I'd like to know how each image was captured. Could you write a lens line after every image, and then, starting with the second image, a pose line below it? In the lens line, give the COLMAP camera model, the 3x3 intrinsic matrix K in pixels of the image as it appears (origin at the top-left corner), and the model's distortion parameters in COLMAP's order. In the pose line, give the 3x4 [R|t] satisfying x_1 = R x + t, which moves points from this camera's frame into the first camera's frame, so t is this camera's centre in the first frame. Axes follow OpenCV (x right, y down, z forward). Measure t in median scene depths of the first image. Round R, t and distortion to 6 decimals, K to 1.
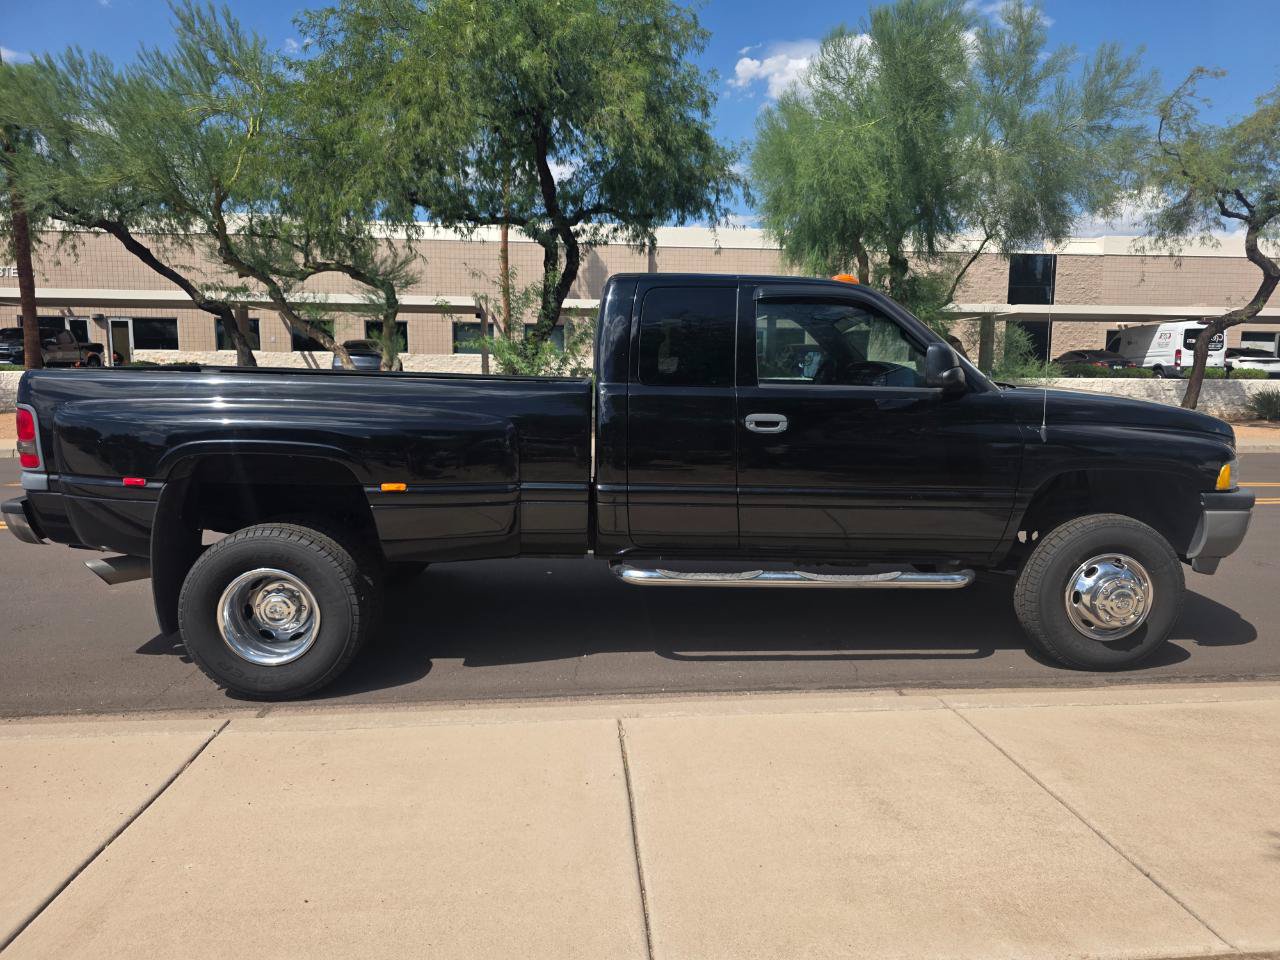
lens RADIAL K [[854.0, 0, 639.8], [0, 854.0, 471.1], [0, 0, 1]] dist [0.064575, -0.079625]
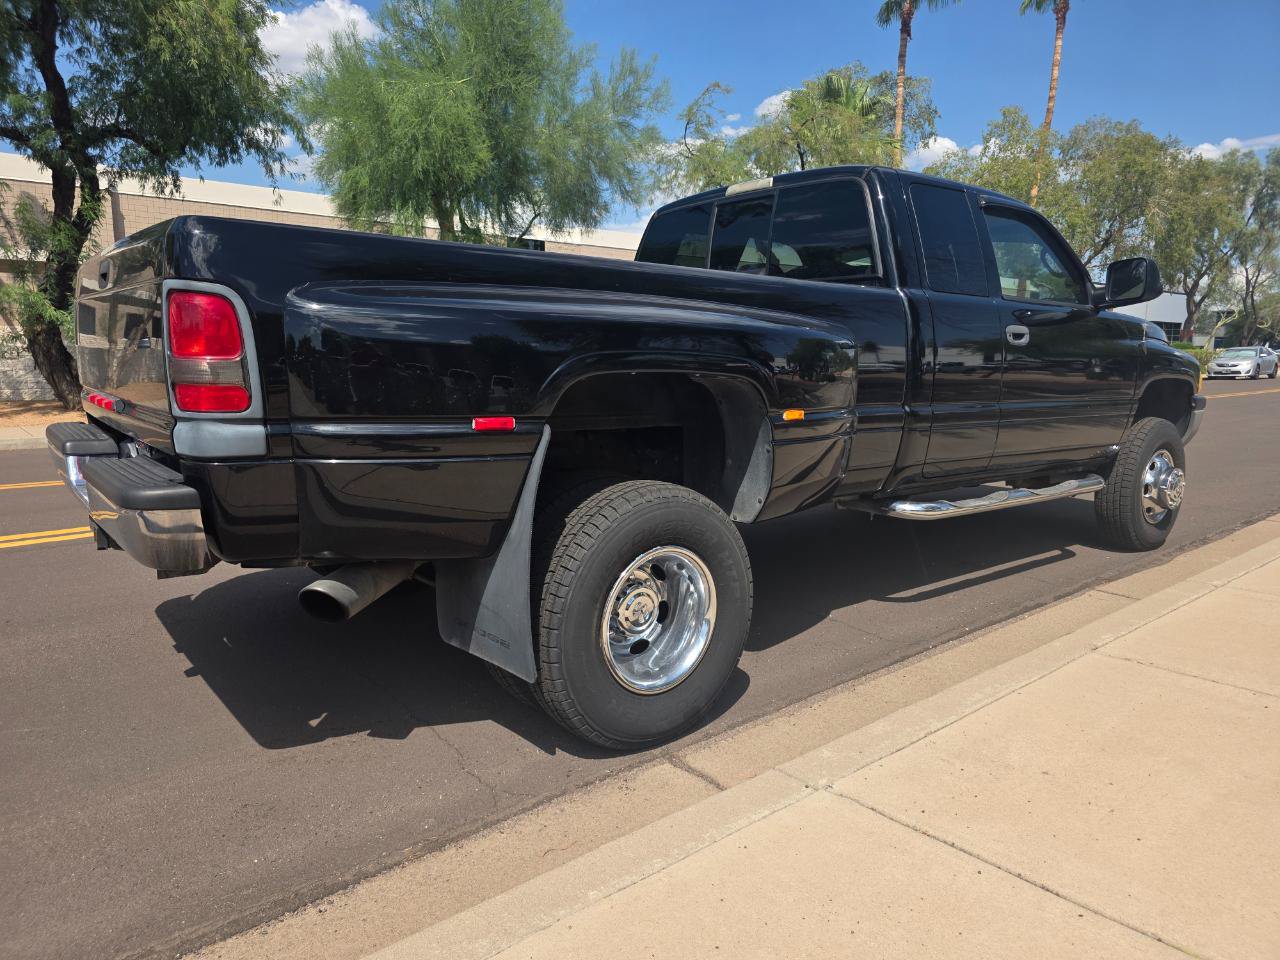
lens RADIAL K [[868.5, 0, 634.5], [0, 868.5, 449.5], [0, 0, 1]] dist [0.041139, -0.038310]
pose [[0.821188, -0.067845, 0.566610, -0.710859], [0.069859, 0.997391, 0.018179, 0.021701], [-0.566365, 0.024654, 0.823786, 0.396453]]
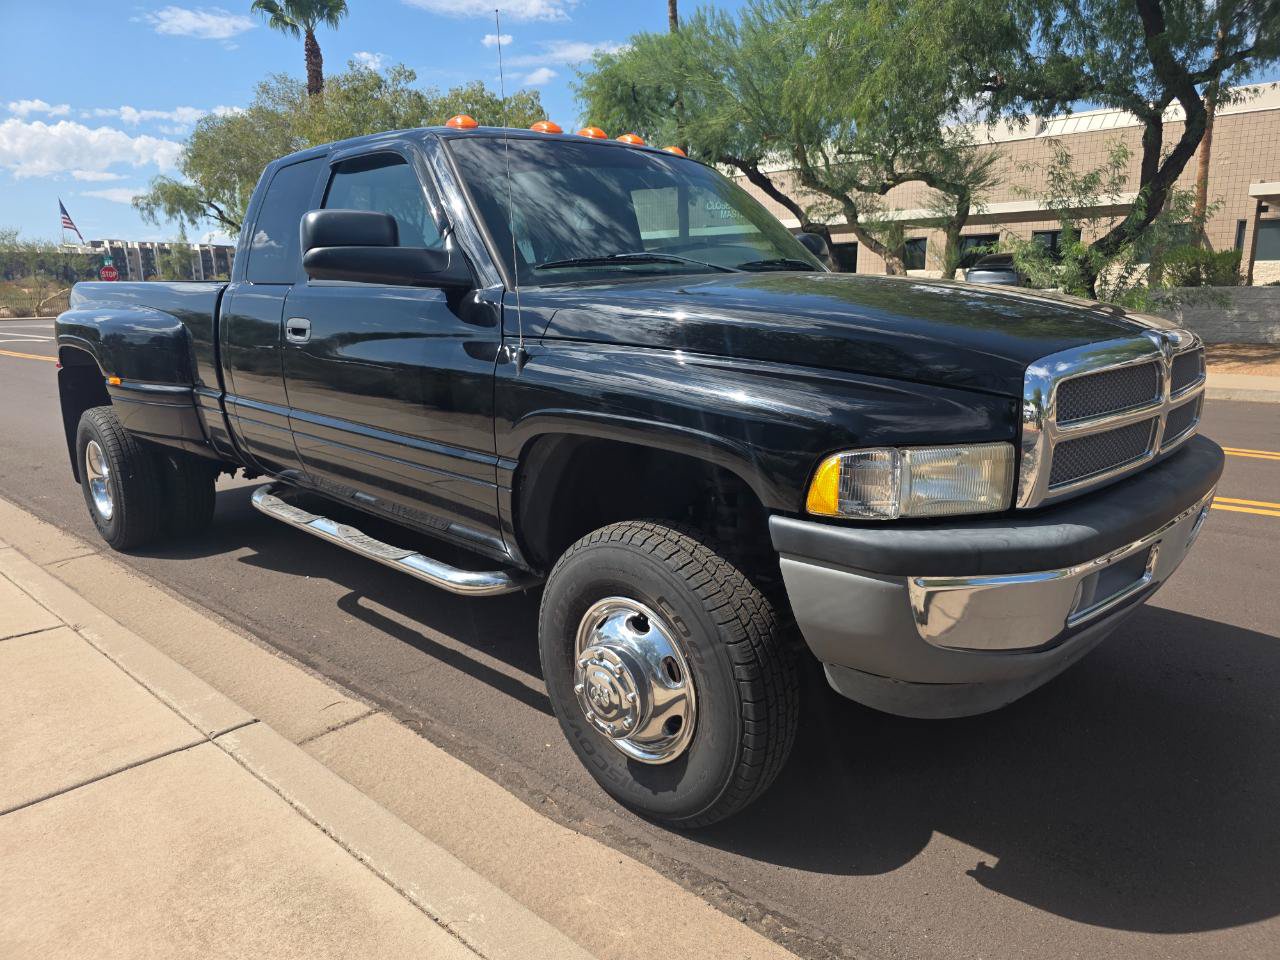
lens RADIAL K [[854.0, 0, 639.8], [0, 854.0, 471.1], [0, 0, 1]] dist [0.064575, -0.079625]
pose [[0.670816, 0.131492, -0.729874, 0.878927], [-0.065589, 0.990819, 0.118221, -0.039645], [0.738718, -0.031433, 0.673282, 0.636345]]
